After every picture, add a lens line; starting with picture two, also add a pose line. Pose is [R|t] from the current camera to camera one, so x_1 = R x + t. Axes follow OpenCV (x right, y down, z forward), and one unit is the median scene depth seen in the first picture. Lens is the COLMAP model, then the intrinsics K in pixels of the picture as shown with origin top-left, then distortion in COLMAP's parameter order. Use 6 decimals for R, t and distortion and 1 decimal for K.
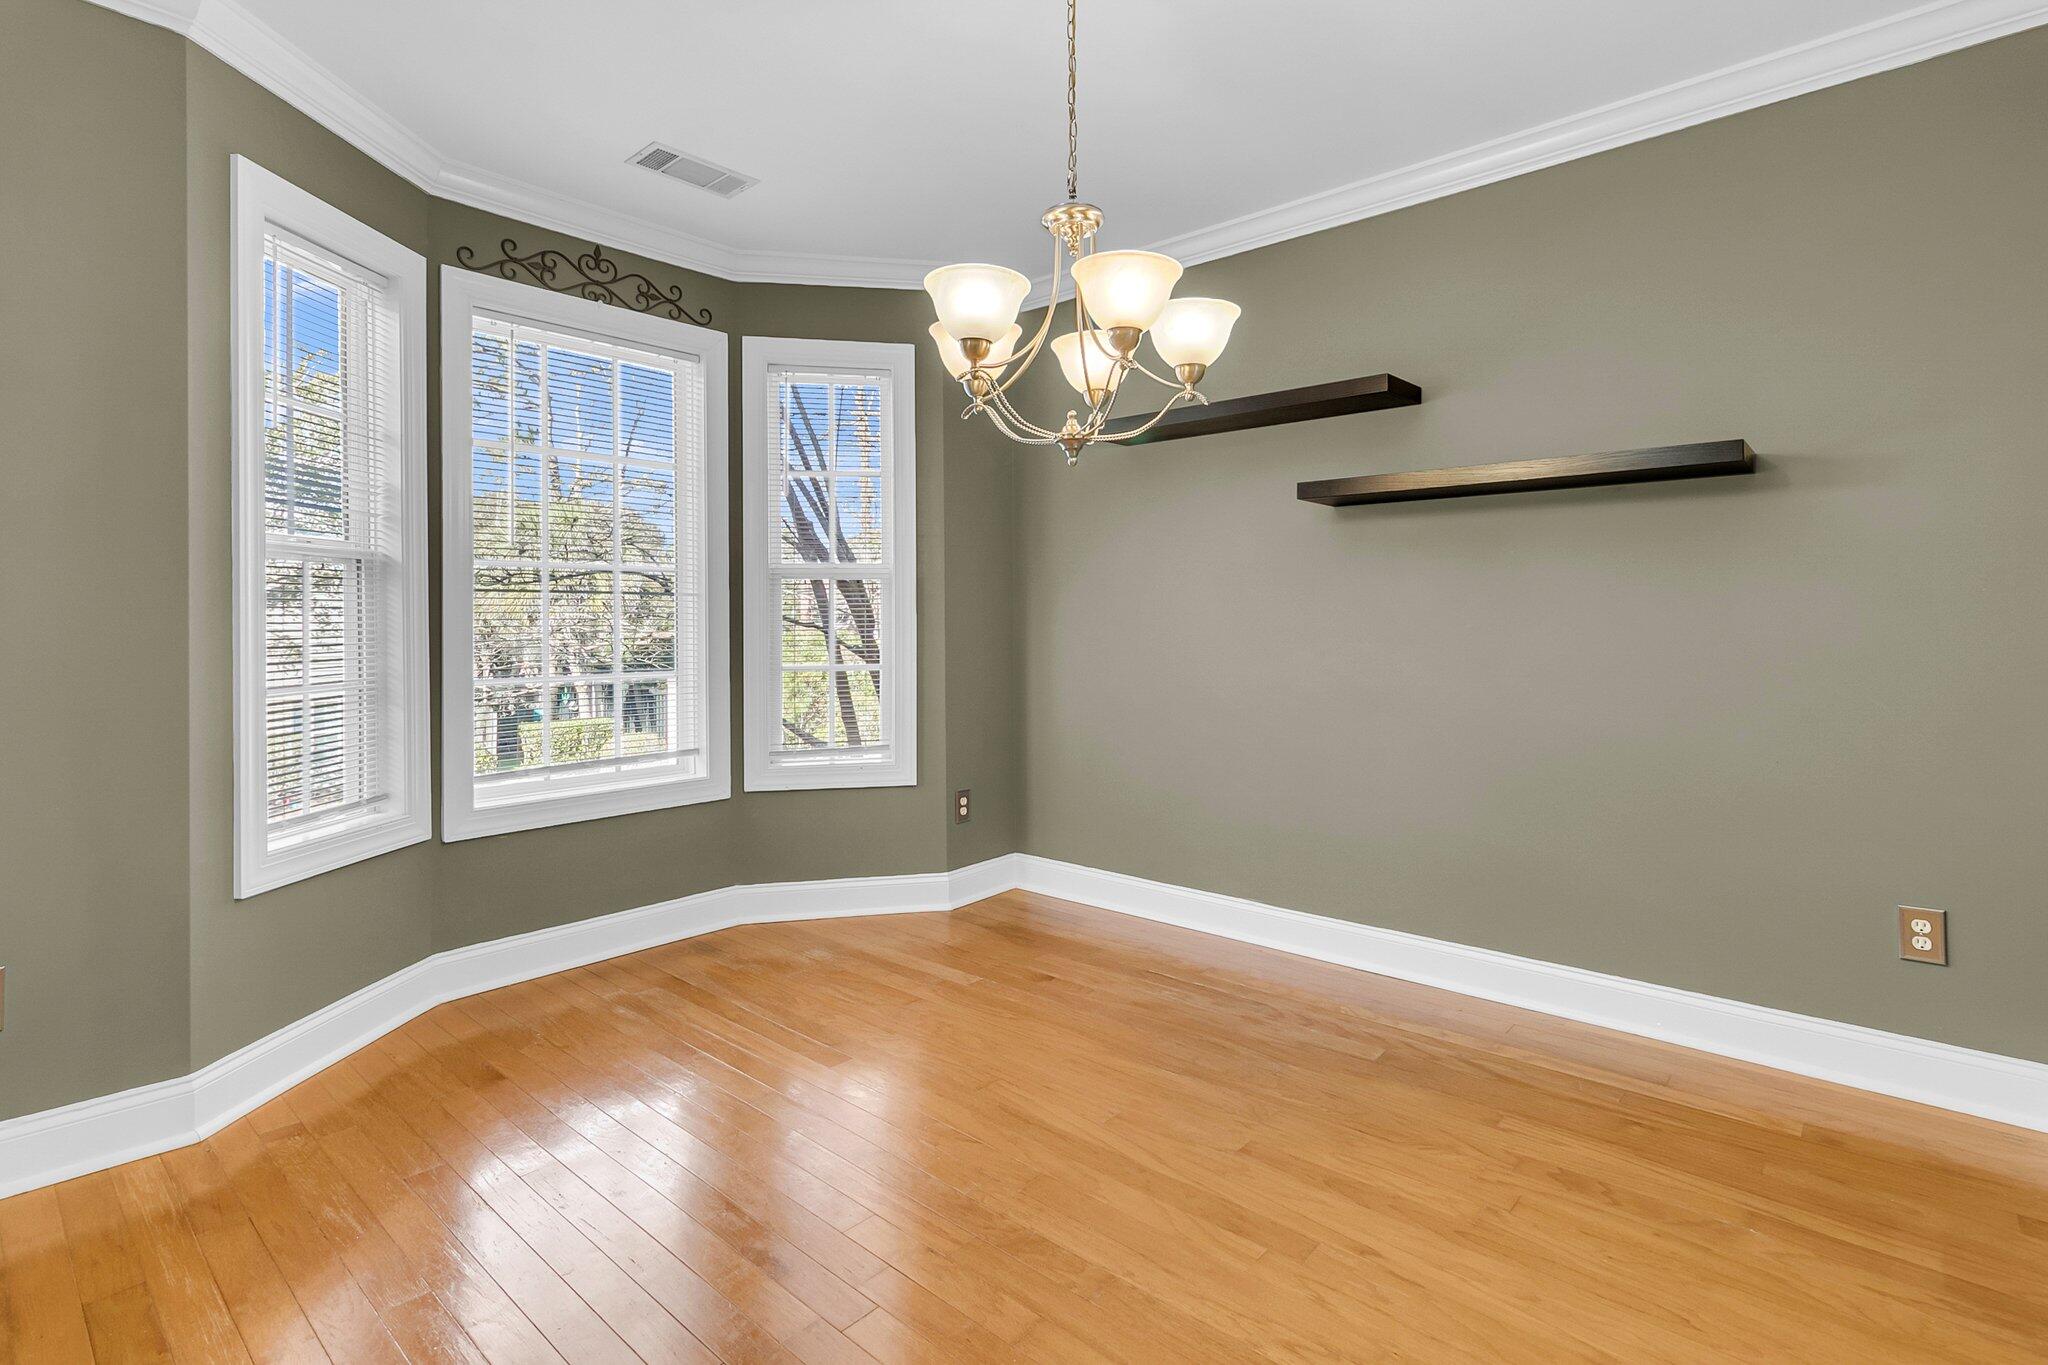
lens RADIAL K [[1002.3, 0, 1075.9], [0, 1002.3, 622.6], [0, 0, 1]] dist [0.004500, -0.002301]
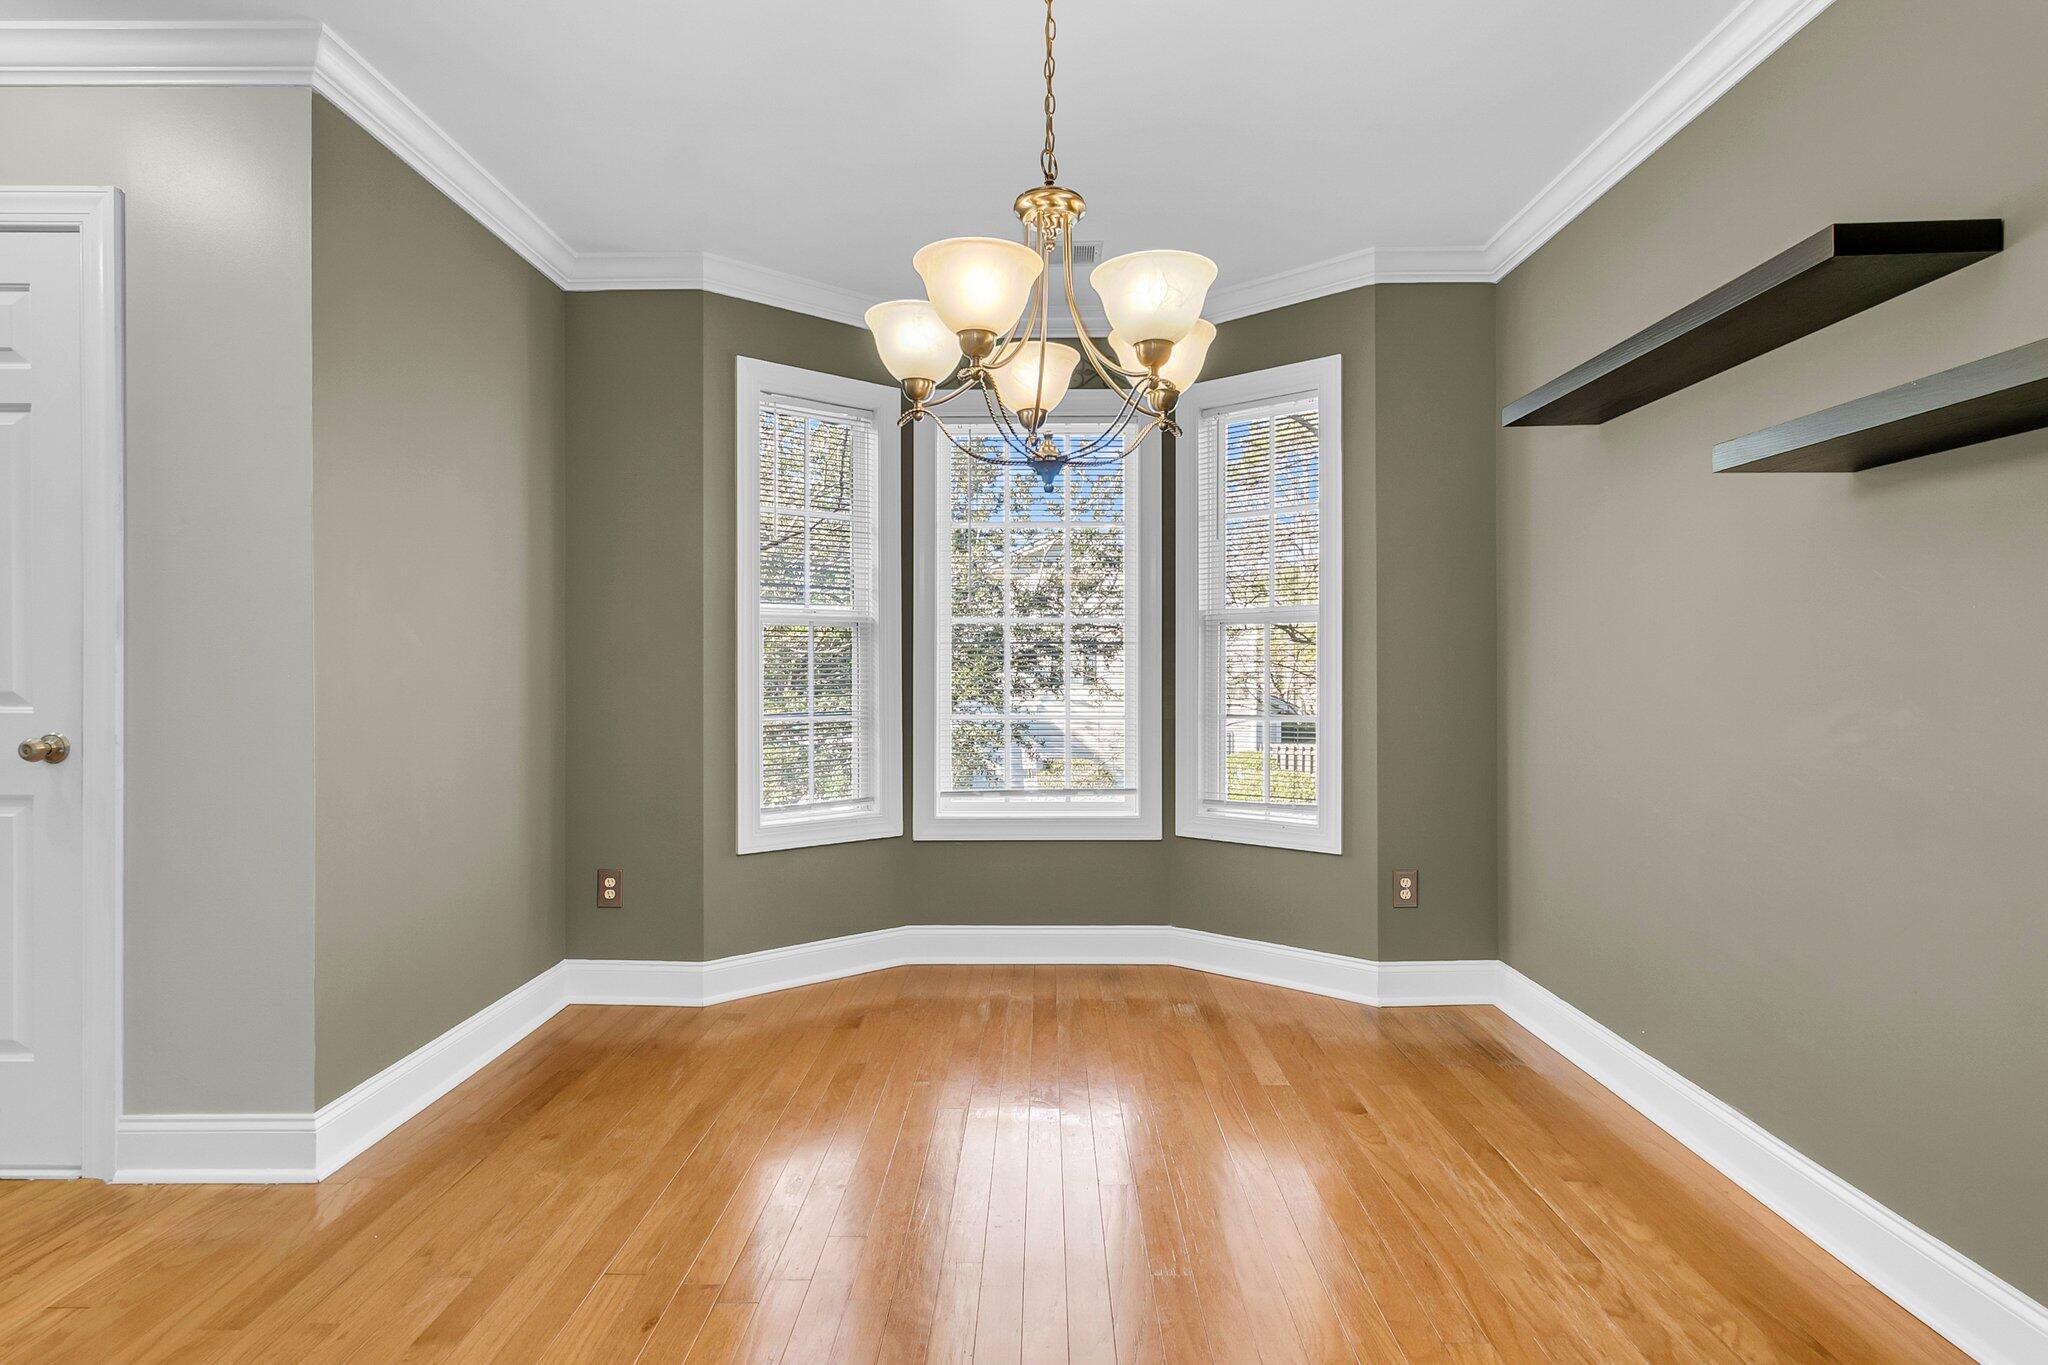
lens RADIAL K [[1002.3, 0, 1023.7], [0, 1002.3, 671.8], [0, 0, 1]] dist [0.004500, -0.002301]
pose [[0.630904, 0.003753, -0.775852, 0.439015], [-0.000524, 0.999990, 0.004412, -0.002625], [0.775860, -0.002377, 0.630900, 0.288717]]
